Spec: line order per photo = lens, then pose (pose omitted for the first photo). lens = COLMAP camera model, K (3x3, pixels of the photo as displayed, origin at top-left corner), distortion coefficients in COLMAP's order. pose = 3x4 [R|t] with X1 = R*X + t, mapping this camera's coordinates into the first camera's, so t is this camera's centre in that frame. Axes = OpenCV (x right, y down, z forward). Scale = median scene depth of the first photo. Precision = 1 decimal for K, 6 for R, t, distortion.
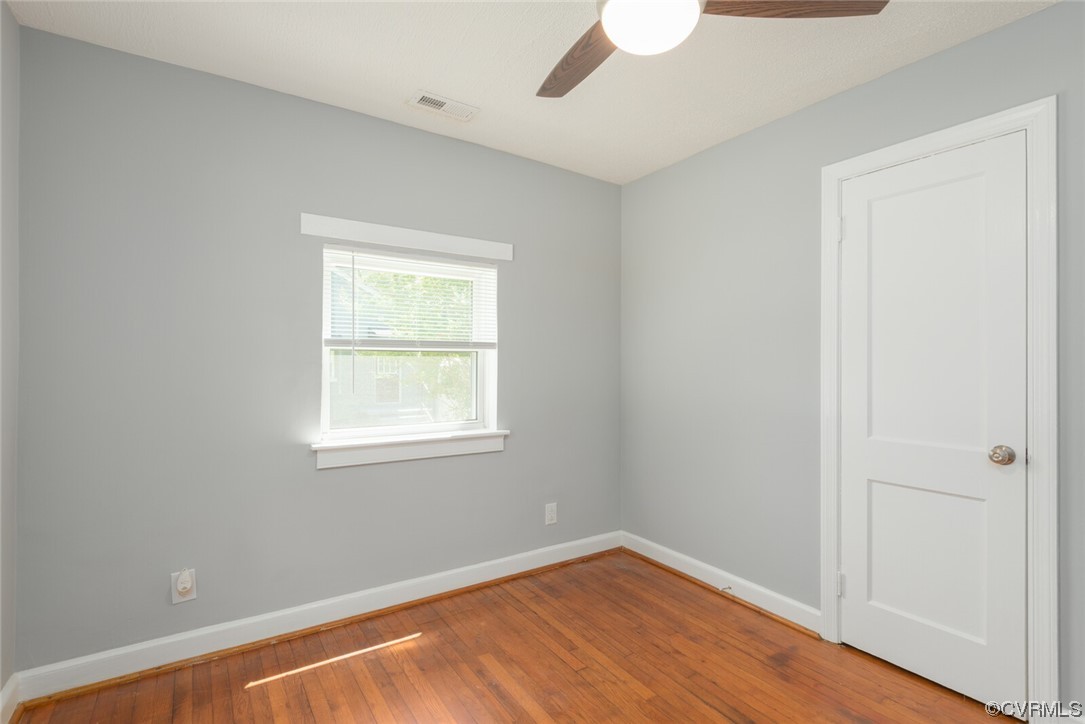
lens RADIAL K [[510.1, 0, 543.0], [0, 510.1, 368.4], [0, 0, 1]] dist [0.016428, -0.000282]
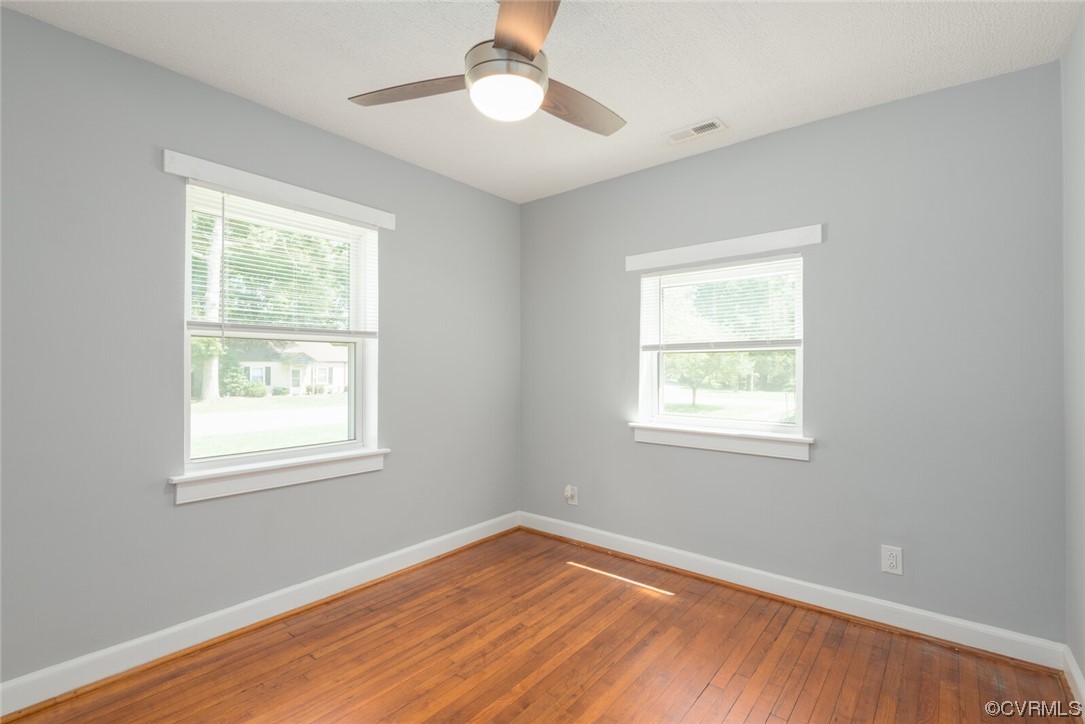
lens RADIAL K [[504.6, 0, 540.1], [0, 504.6, 364.0], [0, 0, 1]] dist [0.001713, -0.000263]
pose [[0.294031, -0.006130, -0.955776, 0.734594], [-0.002730, 0.999970, -0.007253, 0.000945], [0.955792, 0.004742, 0.294006, 0.349686]]
